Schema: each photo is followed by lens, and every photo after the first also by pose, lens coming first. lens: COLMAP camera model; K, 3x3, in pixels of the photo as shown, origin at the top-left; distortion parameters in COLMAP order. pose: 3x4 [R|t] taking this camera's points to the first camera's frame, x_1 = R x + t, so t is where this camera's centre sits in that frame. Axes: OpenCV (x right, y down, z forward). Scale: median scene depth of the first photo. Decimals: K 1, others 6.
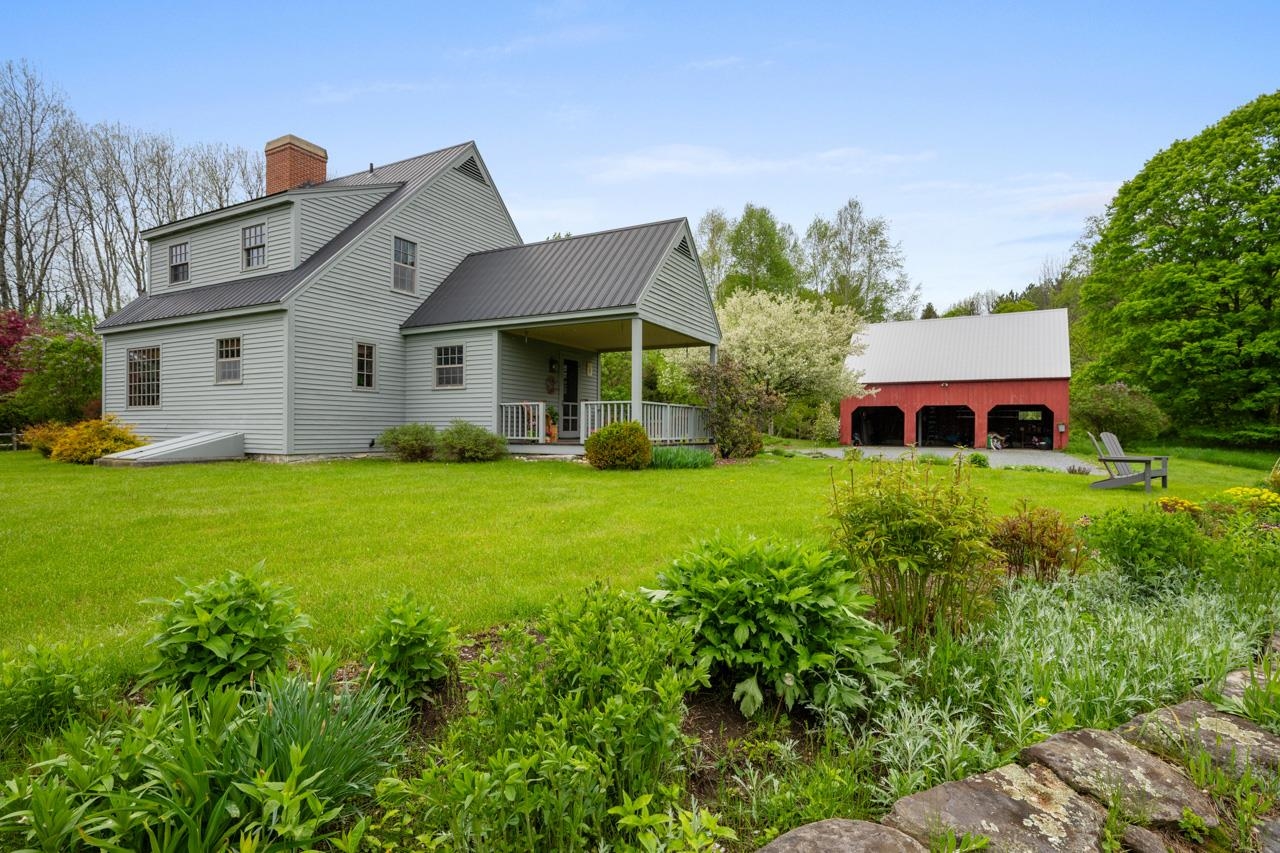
lens RADIAL K [[638.3, 0, 637.7], [0, 638.3, 419.9], [0, 0, 1]] dist [0.000932, 0.000464]
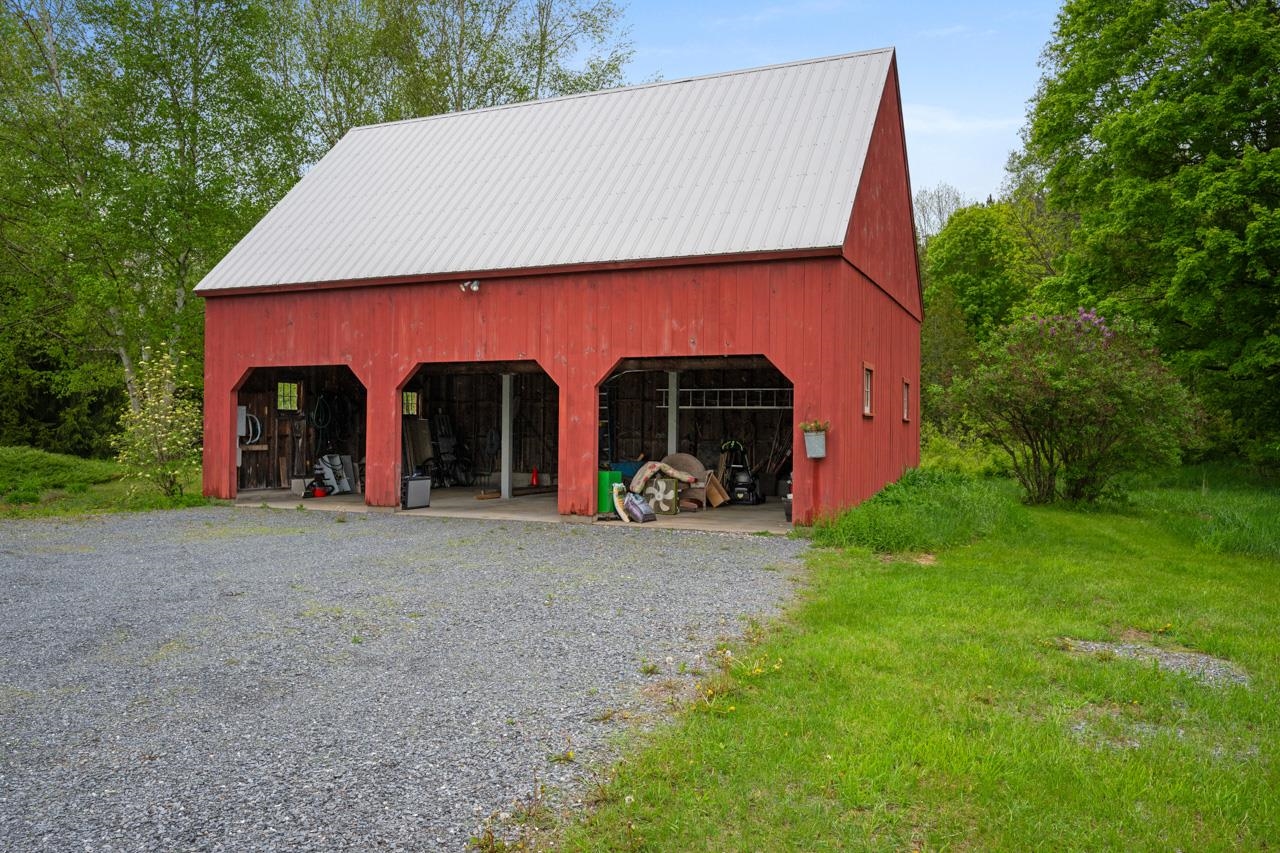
lens RADIAL K [[970.4, 0, 640.6], [0, 970.4, 427.4], [0, 0, 1]] dist [0.001912, -0.001380]
pose [[0.990642, 0.001652, 0.136475, 0.426386], [-0.002418, 0.999982, 0.005445, 0.003303], [-0.136464, -0.005724, 0.990629, 0.488961]]
